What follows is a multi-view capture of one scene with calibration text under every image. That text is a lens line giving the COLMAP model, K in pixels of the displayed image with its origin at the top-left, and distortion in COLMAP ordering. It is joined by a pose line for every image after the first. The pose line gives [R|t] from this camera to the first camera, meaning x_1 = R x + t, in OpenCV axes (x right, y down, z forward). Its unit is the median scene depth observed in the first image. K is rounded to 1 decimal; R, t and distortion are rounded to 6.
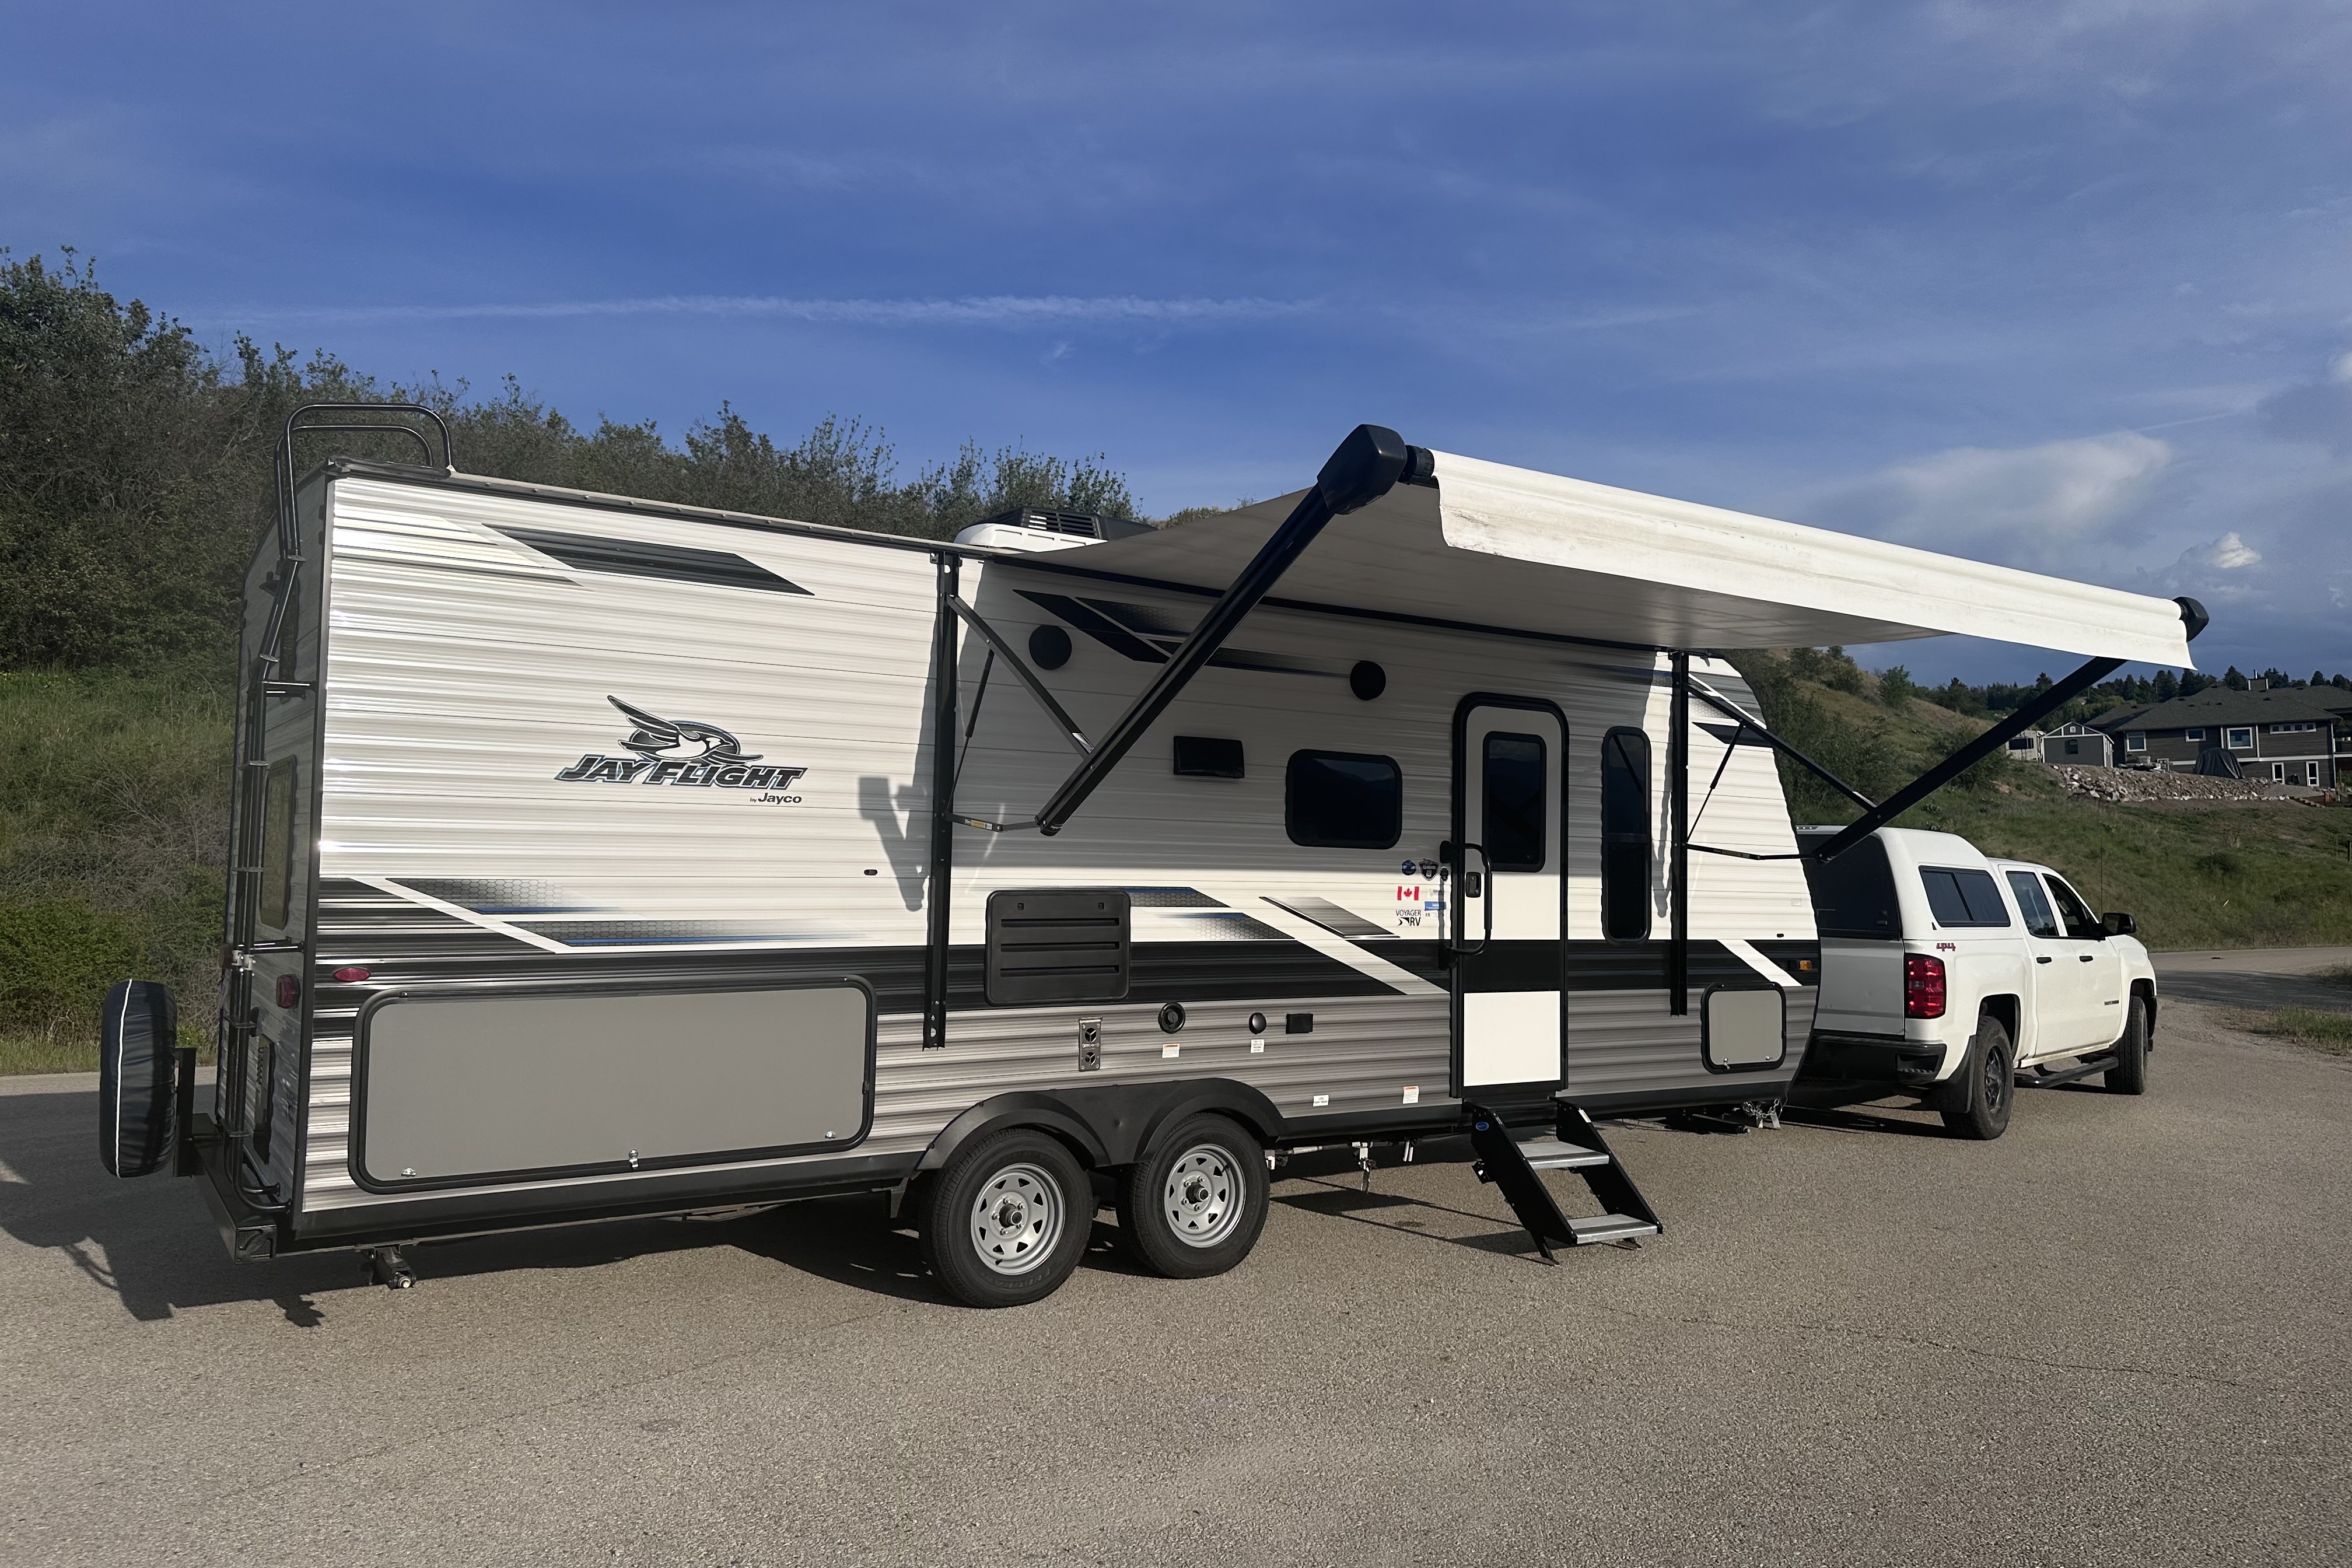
lens RADIAL K [[1610.7, 0, 1176.0], [0, 1610.7, 784.0], [0, 0, 1]] dist [0.098078, -0.001613]
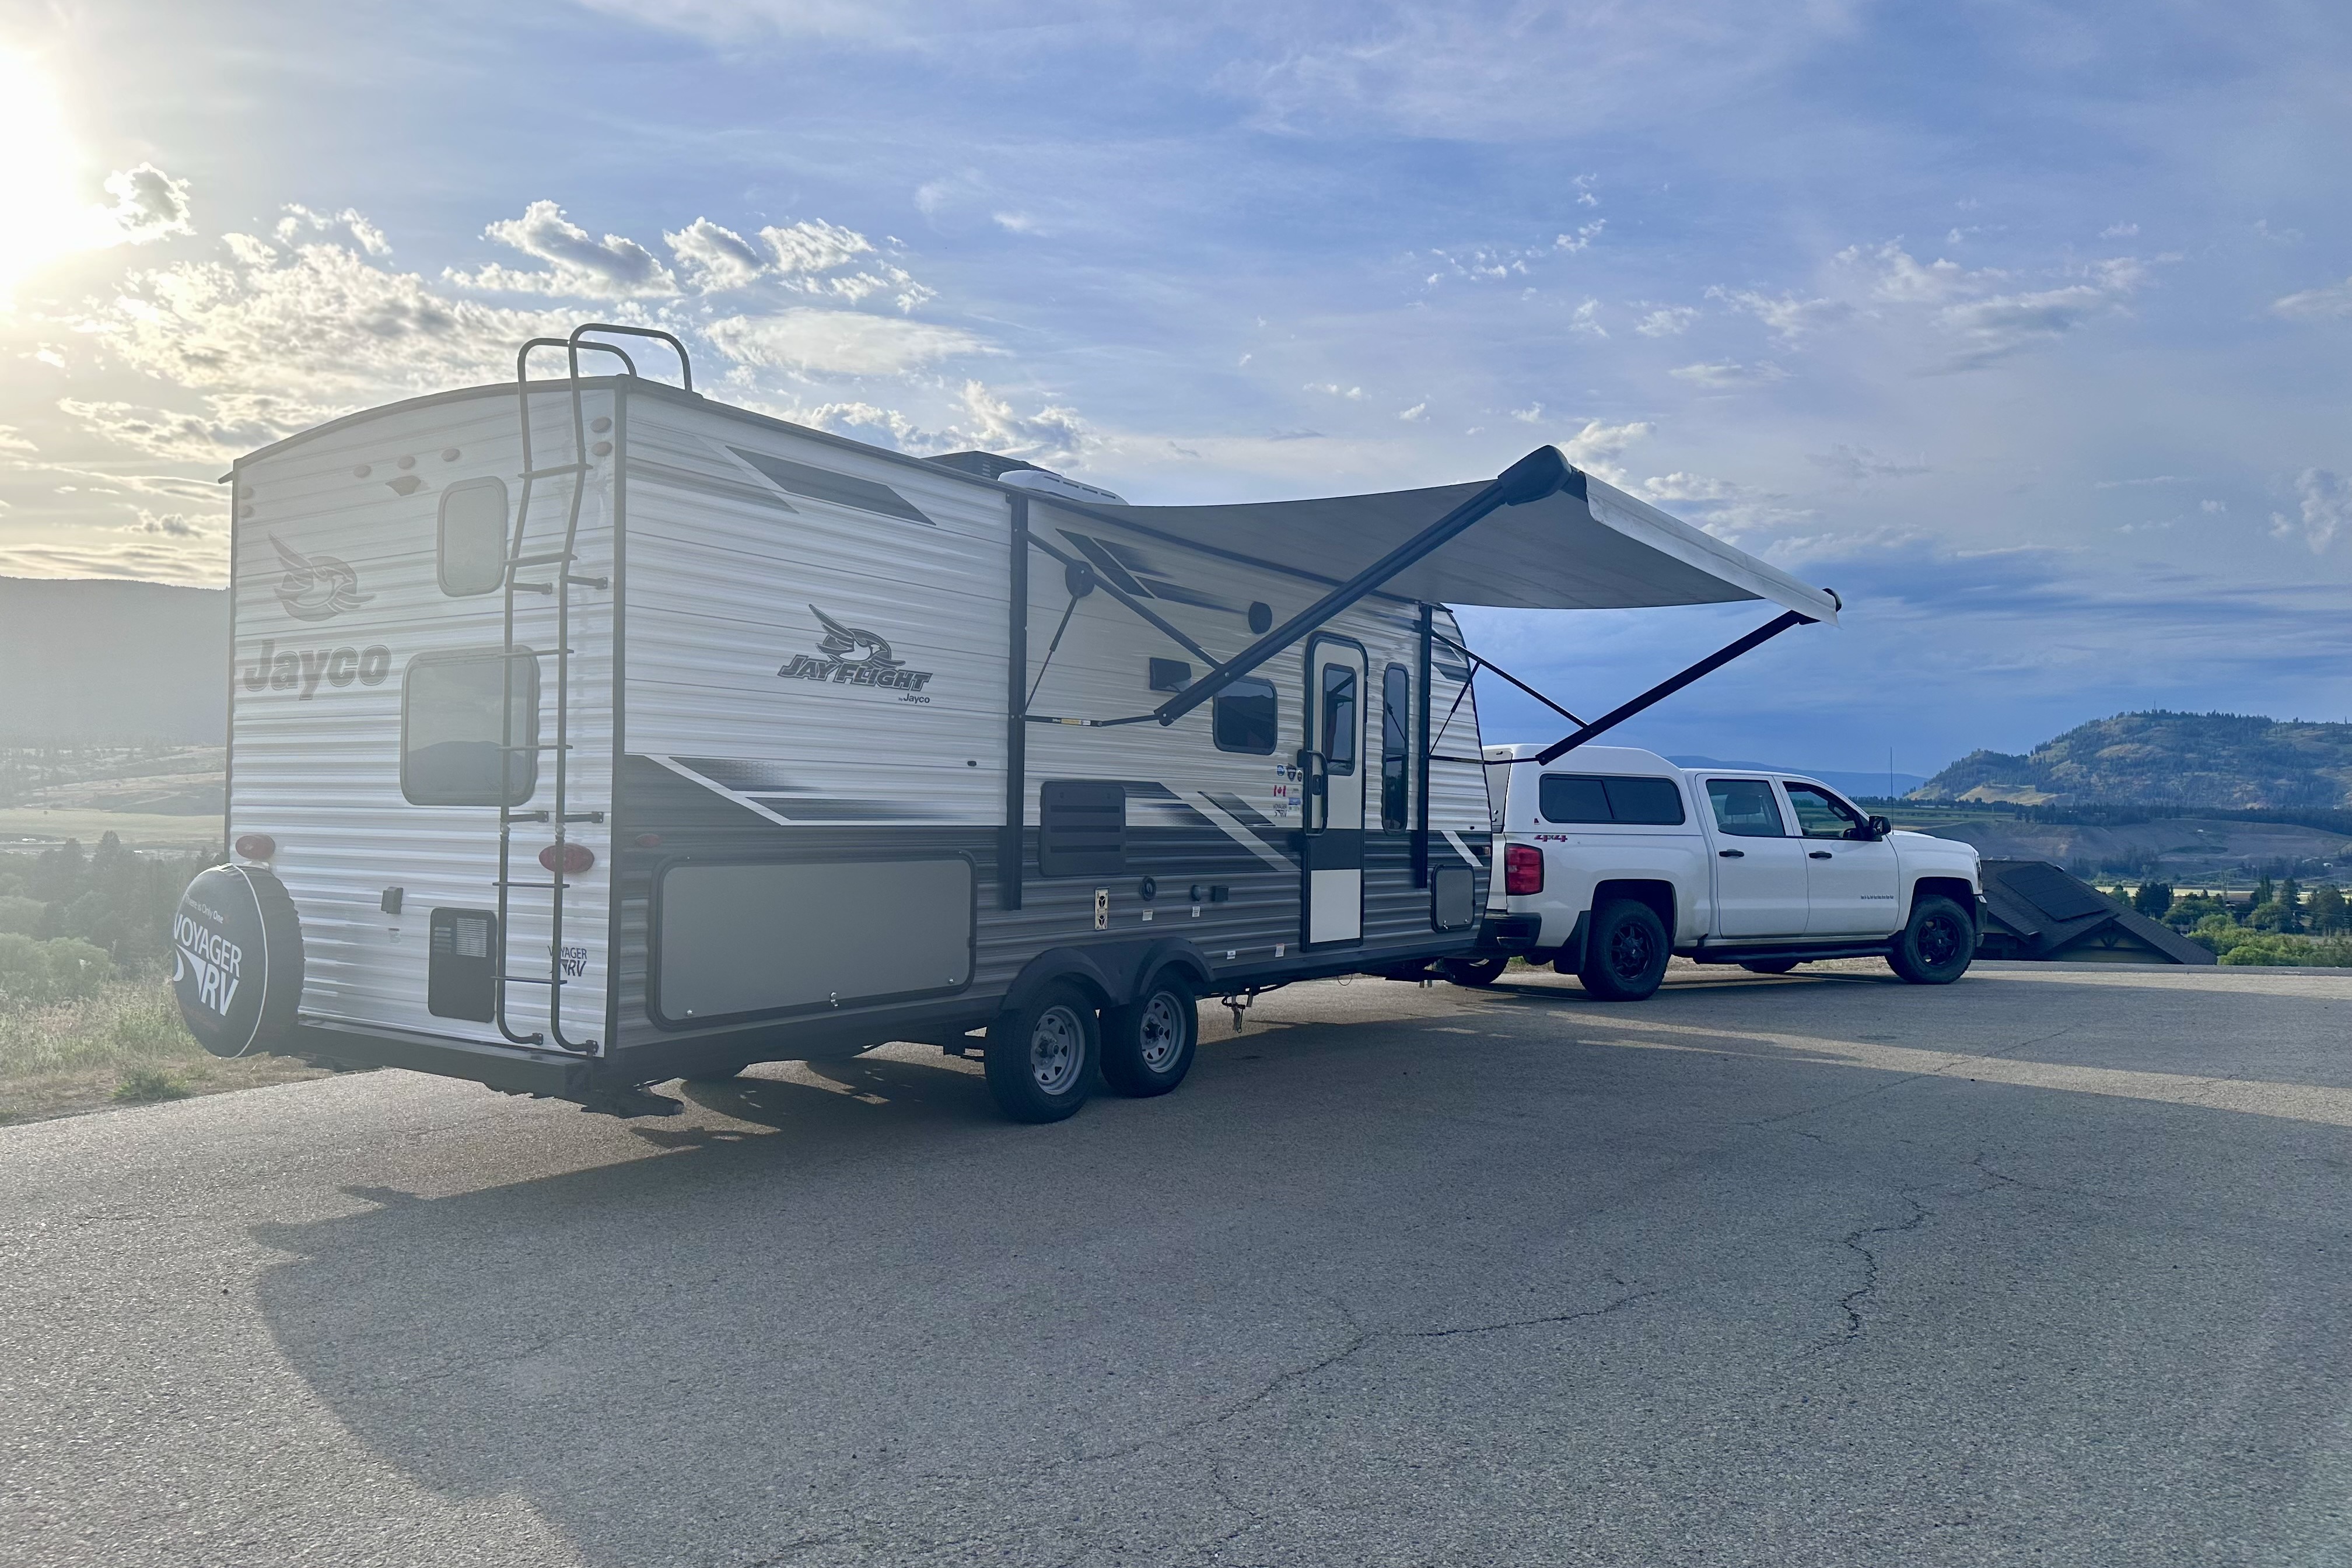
lens RADIAL K [[1610.7, 0, 1176.0], [0, 1610.7, 784.0], [0, 0, 1]] dist [0.098078, -0.001613]
pose [[0.927218, 0.006607, 0.374463, -0.401019], [-0.022017, 0.999077, 0.036890, 0.018465], [-0.373873, -0.042450, 0.926508, -0.124216]]
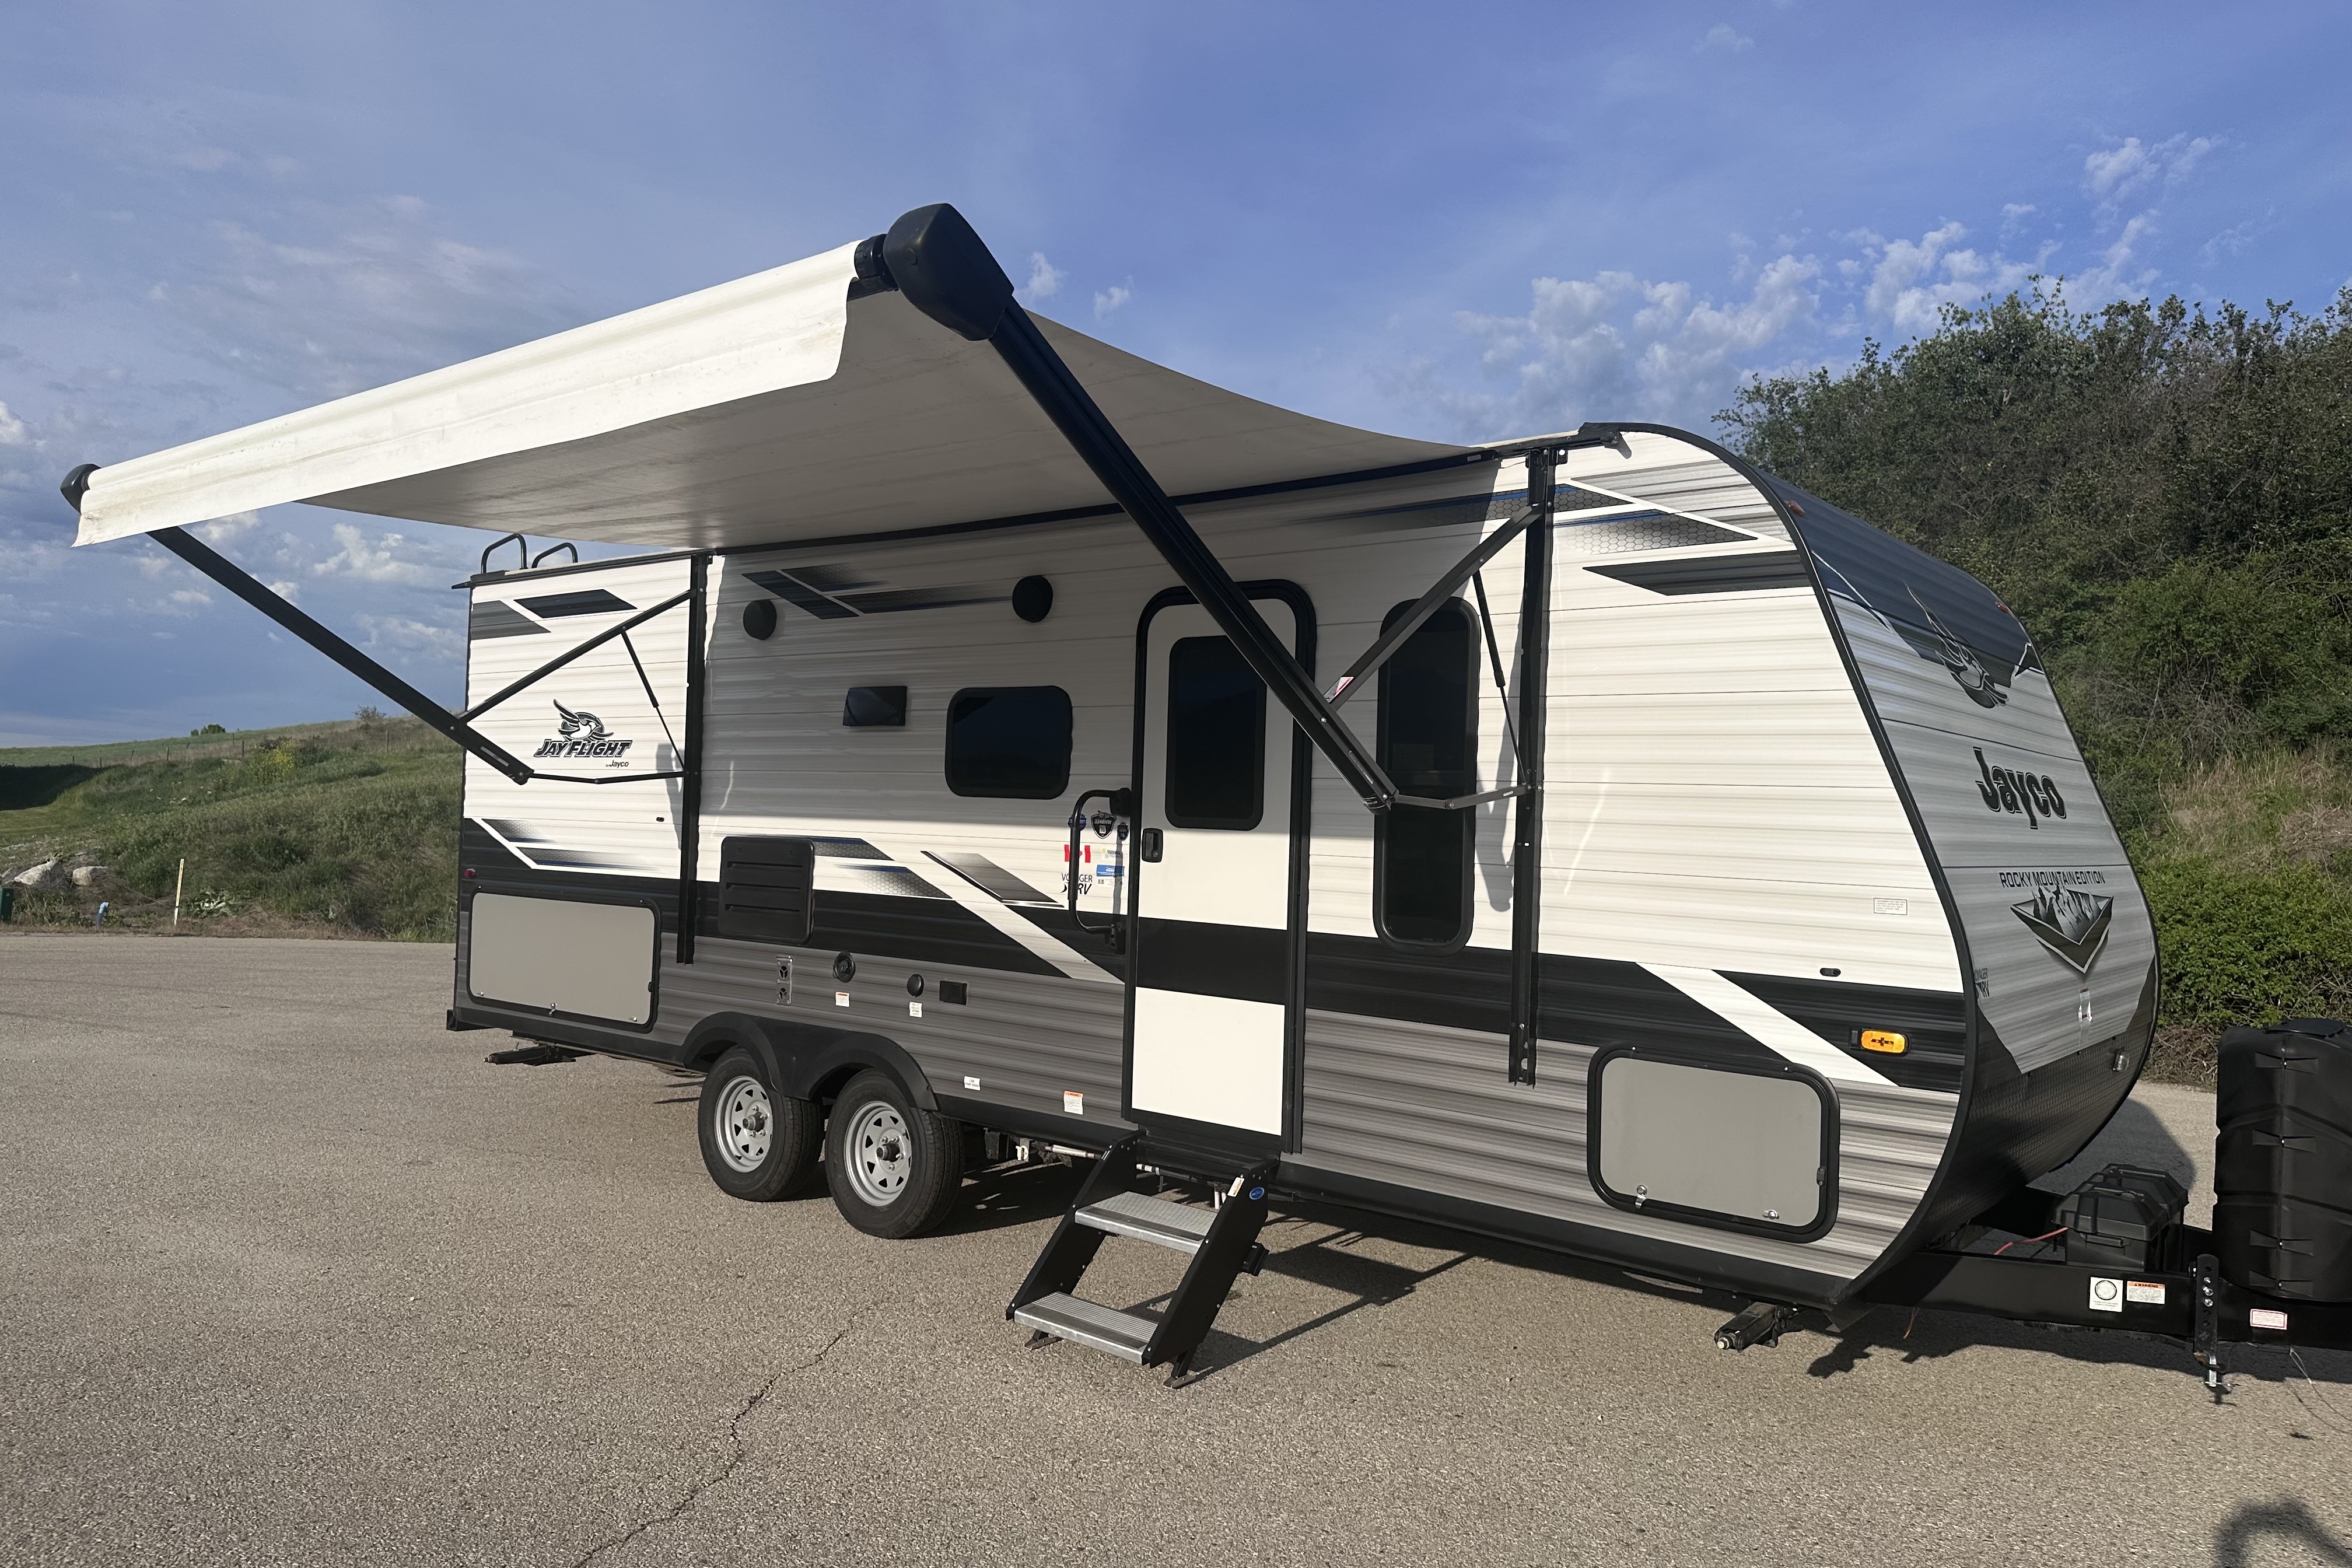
lens RADIAL K [[1610.7, 0, 1176.0], [0, 1610.7, 784.0], [0, 0, 1]] dist [0.098078, -0.001613]
pose [[0.303614, -0.025097, -0.952464, 0.936478], [0.027356, 0.999471, -0.017616, 0.049103], [0.952402, -0.020707, 0.304140, 0.811517]]
